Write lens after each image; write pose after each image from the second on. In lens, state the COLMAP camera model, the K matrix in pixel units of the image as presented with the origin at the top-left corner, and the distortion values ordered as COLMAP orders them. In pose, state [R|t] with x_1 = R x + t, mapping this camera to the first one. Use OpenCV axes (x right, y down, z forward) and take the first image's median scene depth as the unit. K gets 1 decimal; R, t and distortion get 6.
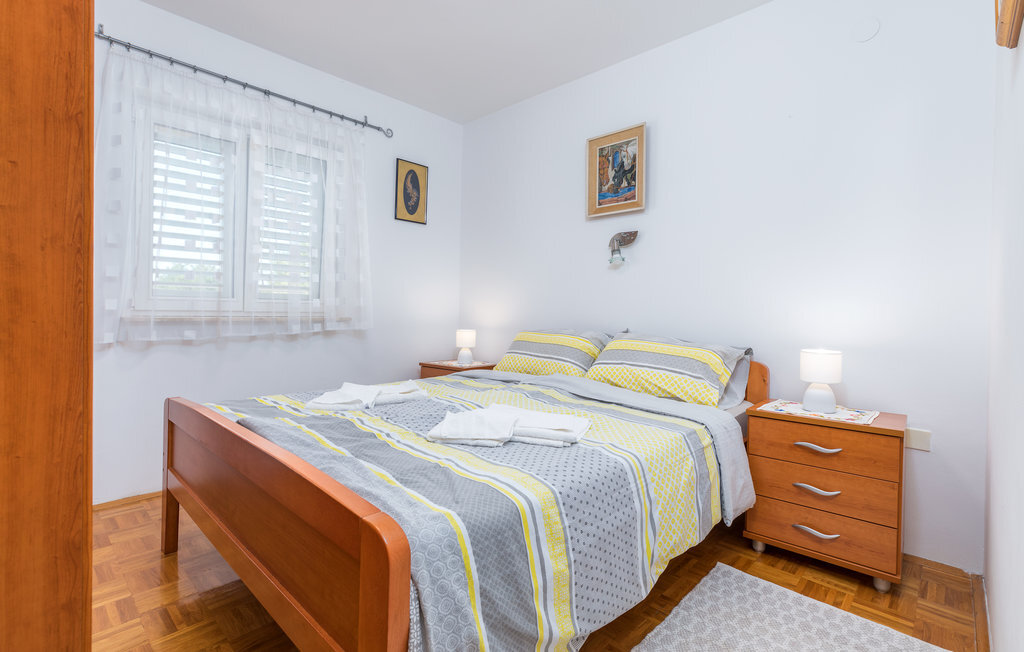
lens RADIAL K [[471.3, 0, 508.3], [0, 471.3, 319.6], [0, 0, 1]] dist [0.008988, -0.002139]
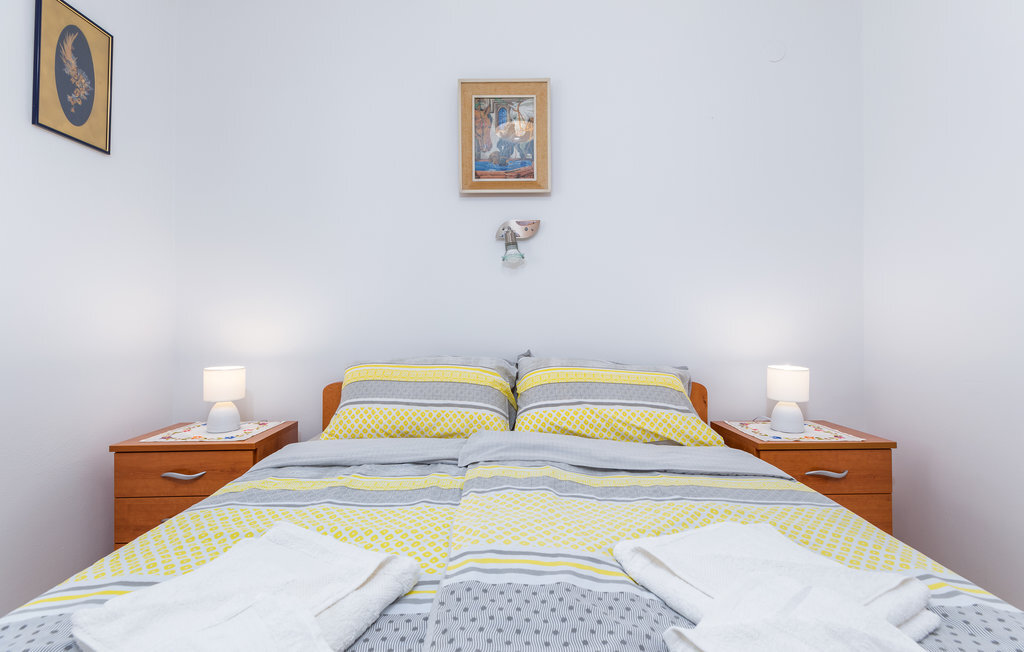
lens RADIAL K [[471.3, 0, 511.7], [0, 471.3, 321.1], [0, 0, 1]] dist [0.008988, -0.002139]
pose [[0.727001, -0.017598, 0.686411, -0.266453], [0.024944, 0.999689, -0.000790, -0.026432], [-0.686183, 0.017697, 0.727214, 0.465571]]
